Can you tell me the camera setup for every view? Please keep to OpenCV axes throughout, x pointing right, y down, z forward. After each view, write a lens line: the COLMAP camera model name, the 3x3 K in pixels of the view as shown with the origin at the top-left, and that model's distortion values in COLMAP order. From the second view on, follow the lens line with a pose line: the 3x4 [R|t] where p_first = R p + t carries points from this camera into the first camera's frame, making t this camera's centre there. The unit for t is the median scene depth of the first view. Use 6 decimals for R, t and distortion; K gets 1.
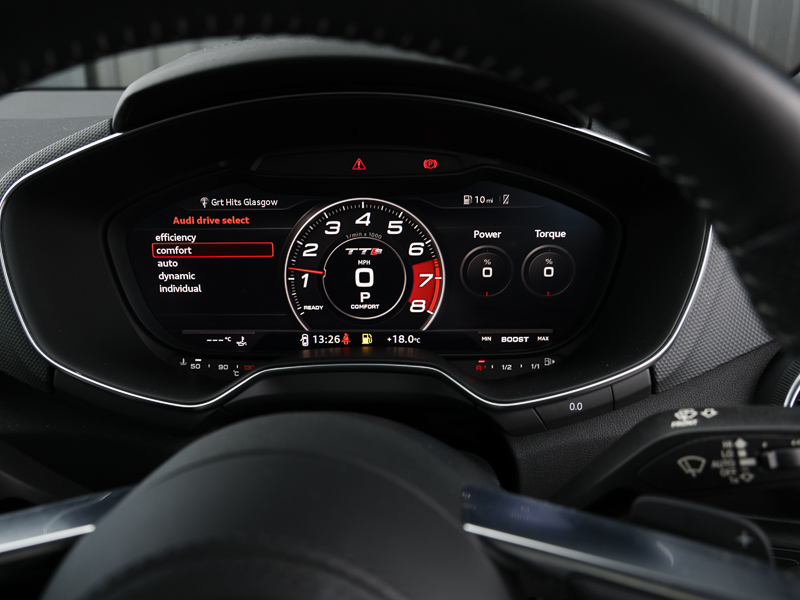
lens RADIAL K [[780.3, 0, 400.0], [0, 780.3, 300.0], [0, 0, 1]] dist [-0.009925, 0.008128]
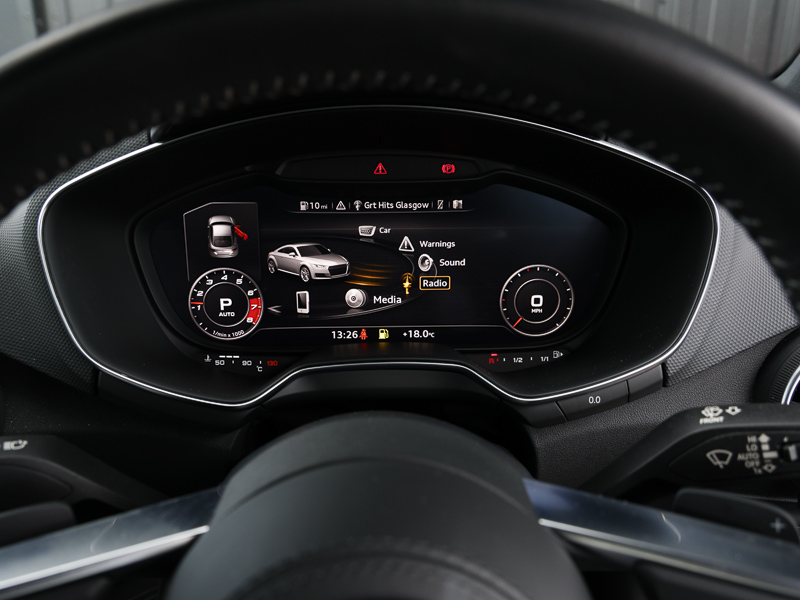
lens RADIAL K [[780.3, 0, 400.0], [0, 780.3, 300.0], [0, 0, 1]] dist [-0.009925, 0.008128]
pose [[0.998412, -0.007970, 0.055768, -0.097482], [0.006227, 0.999489, 0.031348, -0.035365], [-0.055989, -0.030951, 0.997952, -0.054978]]
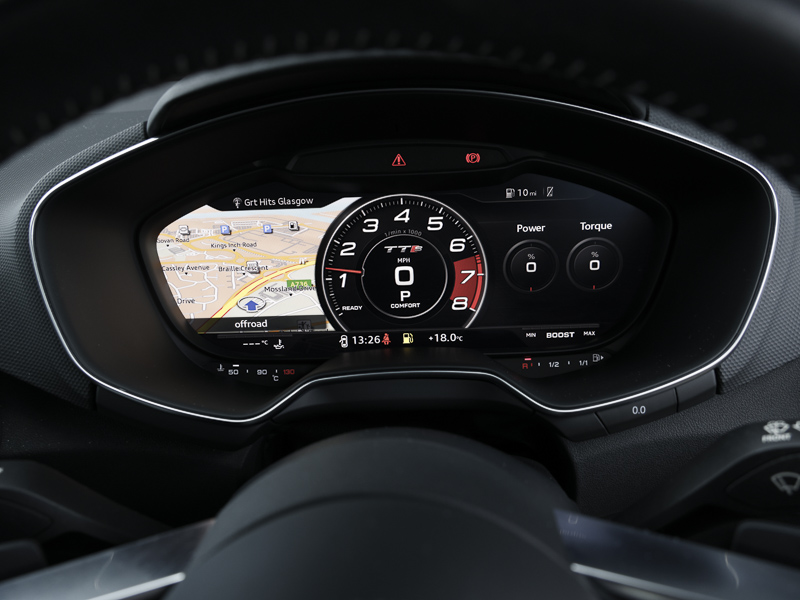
lens RADIAL K [[780.3, 0, 400.0], [0, 780.3, 300.0], [0, 0, 1]] dist [-0.009925, 0.008128]
pose [[0.999624, -0.027385, 0.001122, -0.064631], [0.027333, 0.999077, 0.033127, -0.038028], [-0.002028, -0.033084, 0.999451, 0.037158]]
